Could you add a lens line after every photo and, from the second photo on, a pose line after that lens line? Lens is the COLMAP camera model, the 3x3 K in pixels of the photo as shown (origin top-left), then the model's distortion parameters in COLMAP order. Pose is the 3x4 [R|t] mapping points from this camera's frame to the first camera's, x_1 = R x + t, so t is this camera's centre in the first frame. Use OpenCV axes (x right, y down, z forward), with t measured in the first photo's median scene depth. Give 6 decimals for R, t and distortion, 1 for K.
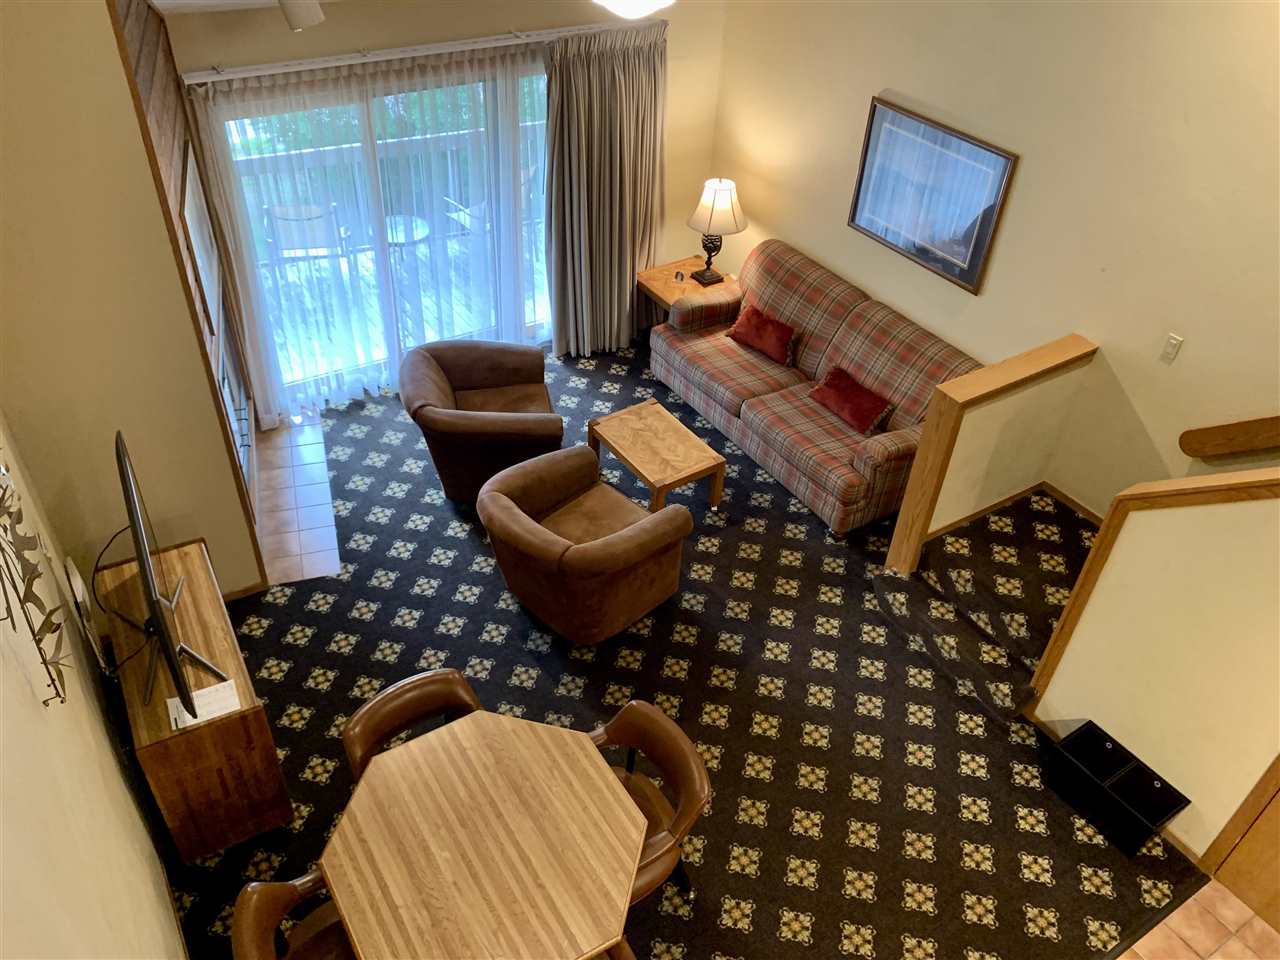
lens RADIAL K [[976.9, 0, 633.0], [0, 976.9, 483.7], [0, 0, 1]] dist [0.036239, -0.037338]
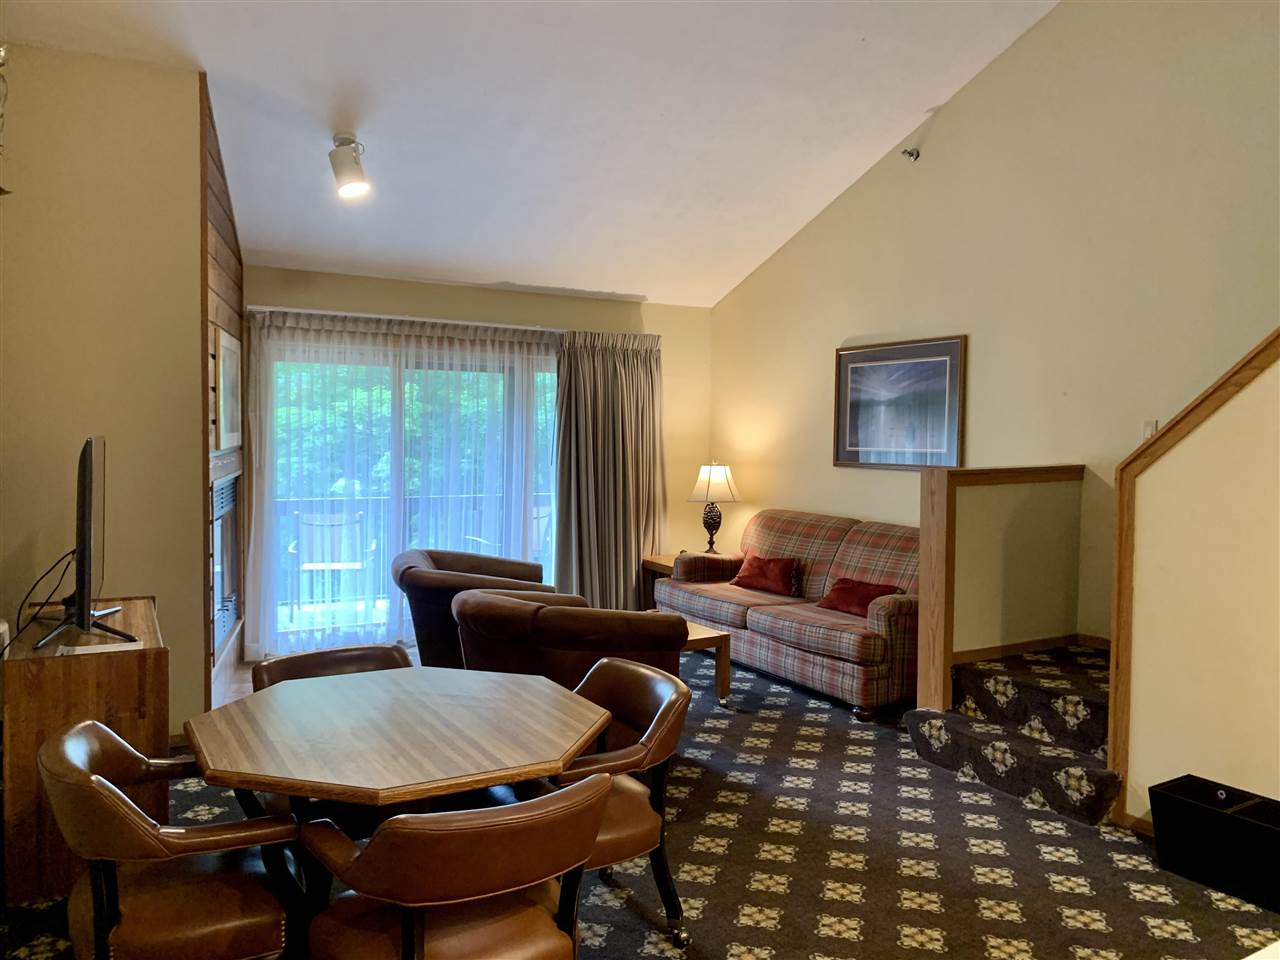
lens RADIAL K [[976.9, 0, 641.6], [0, 976.9, 468.1], [0, 0, 1]] dist [0.036239, -0.037338]
pose [[0.999232, -0.031482, -0.023345, 0.036259], [0.011446, 0.804079, -0.594413, 0.383145], [0.037484, 0.593689, 0.803821, 0.145851]]
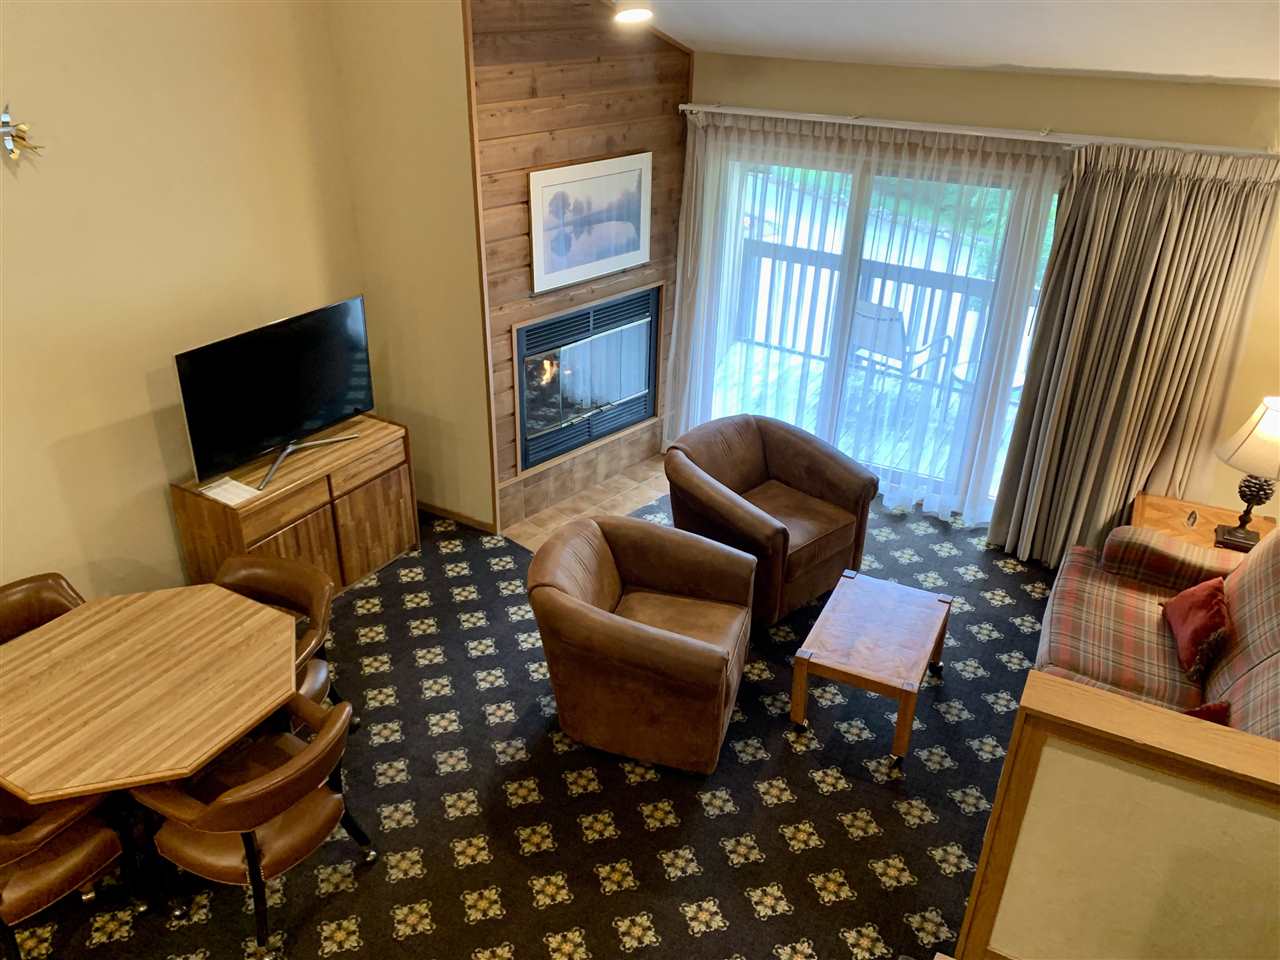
lens RADIAL K [[976.9, 0, 628.6], [0, 976.9, 480.2], [0, 0, 1]] dist [0.036239, -0.037338]
pose [[0.480515, 0.373920, -0.793278, 0.462979], [-0.543270, 0.837003, 0.065453, -0.080684], [0.688450, 0.399513, 0.605332, 0.376272]]
